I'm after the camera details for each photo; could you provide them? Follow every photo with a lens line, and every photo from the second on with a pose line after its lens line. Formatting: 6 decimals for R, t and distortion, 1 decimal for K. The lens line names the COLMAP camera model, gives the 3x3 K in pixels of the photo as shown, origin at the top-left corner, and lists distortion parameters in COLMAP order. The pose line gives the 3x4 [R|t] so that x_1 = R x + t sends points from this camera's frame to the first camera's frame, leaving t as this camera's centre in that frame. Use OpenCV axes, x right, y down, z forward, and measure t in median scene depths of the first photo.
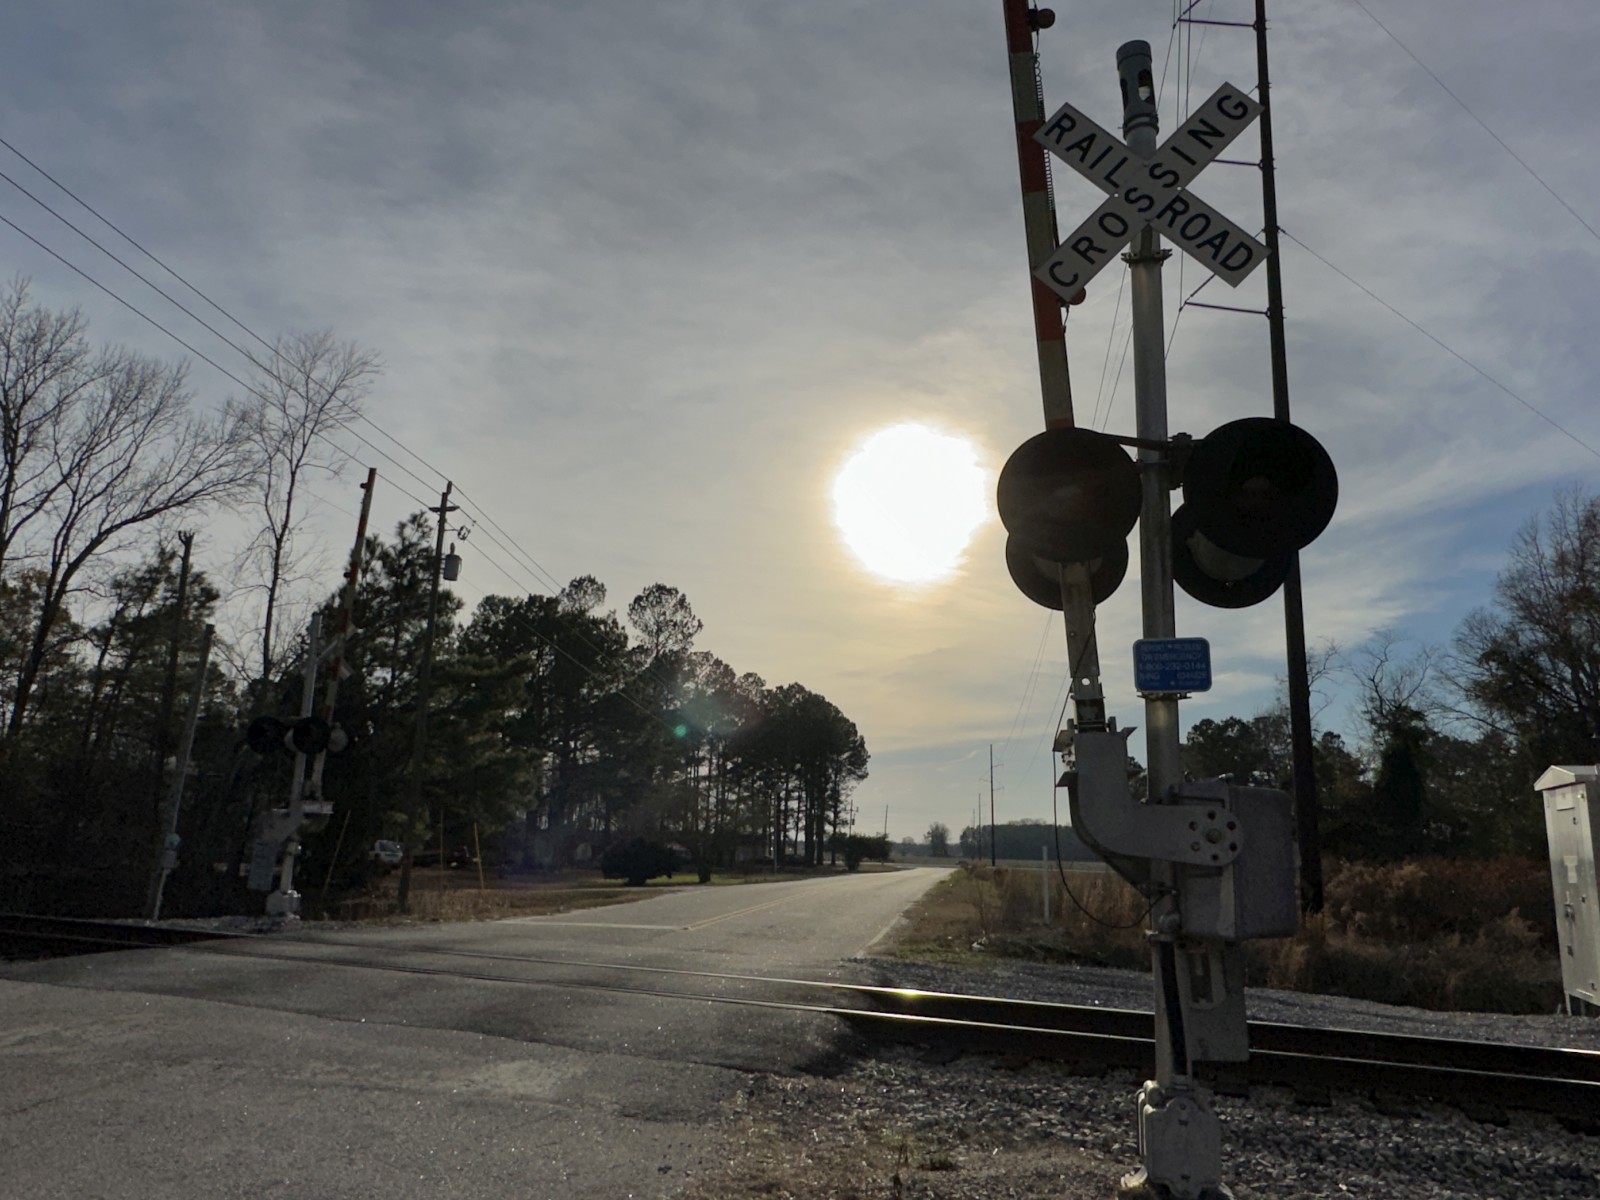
lens RADIAL K [[1148.9, 0, 788.2], [0, 1148.9, 609.1], [0, 0, 1]] dist [-0.002260, 0.005485]
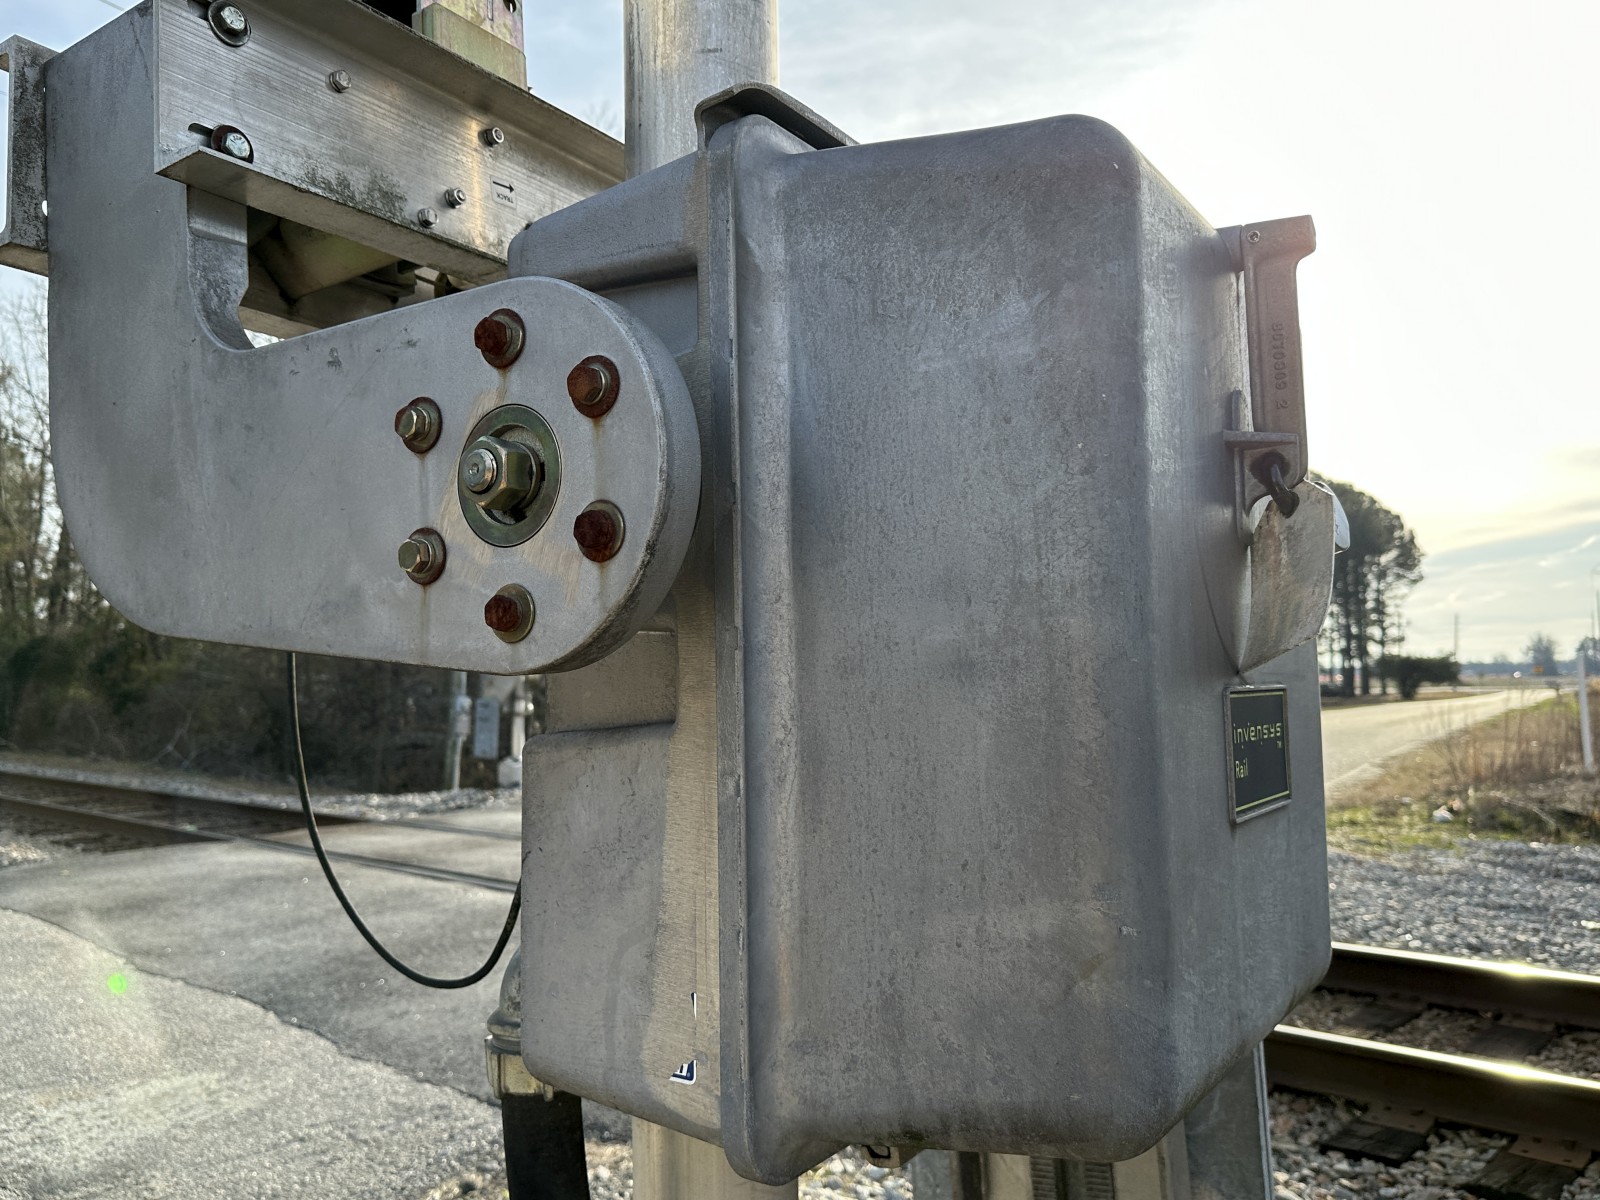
lens RADIAL K [[1312.4, 0, 800.0], [0, 1312.4, 600.0], [0, 0, 1]] dist [0.014890, 0.006679]
pose [[0.924349, -0.073079, -0.374483, 0.060945], [0.123827, 0.985818, 0.113267, 0.026019], [0.360895, -0.151069, 0.920290, 0.112440]]
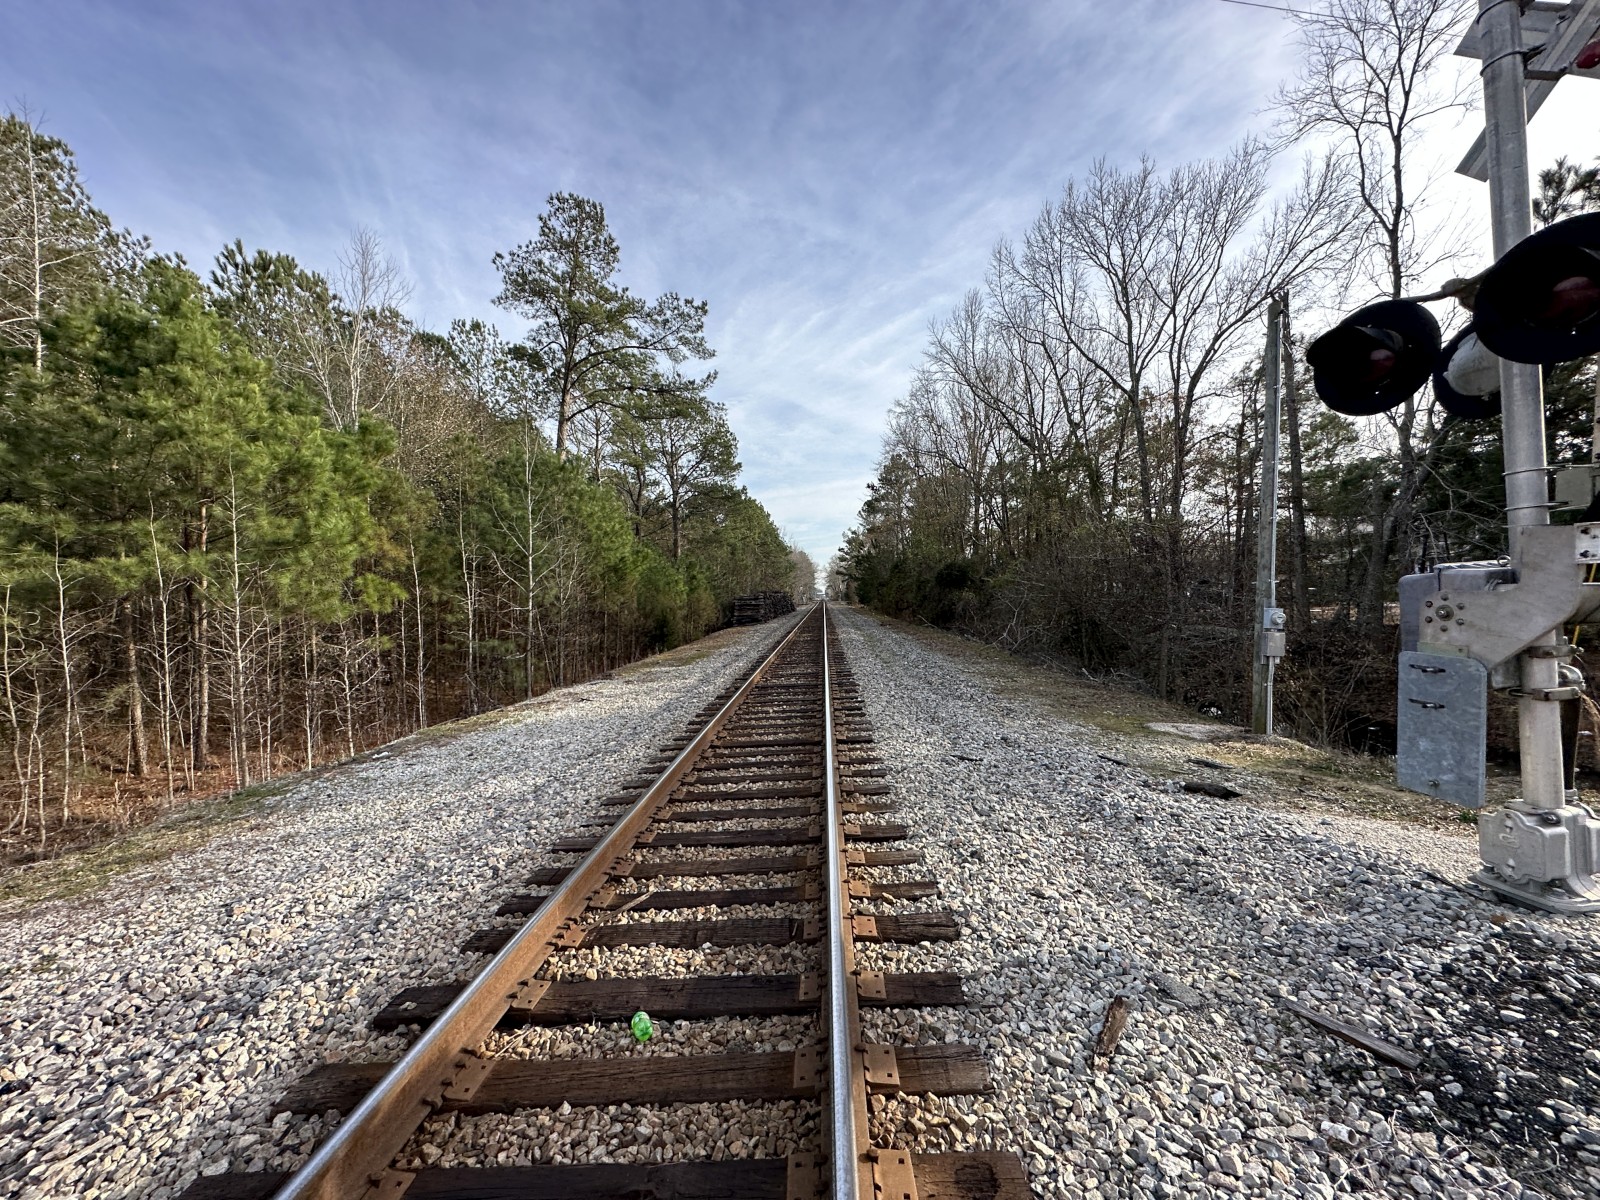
lens RADIAL K [[639.2, 0, 804.7], [0, 639.2, 598.7], [0, 0, 1]] dist [-0.000691, 0.000769]
pose [[0.346274, -0.054837, -0.936529, -0.182718], [0.252685, 0.966848, 0.036816, 0.070062], [0.903463, -0.249395, 0.348651, 0.411913]]
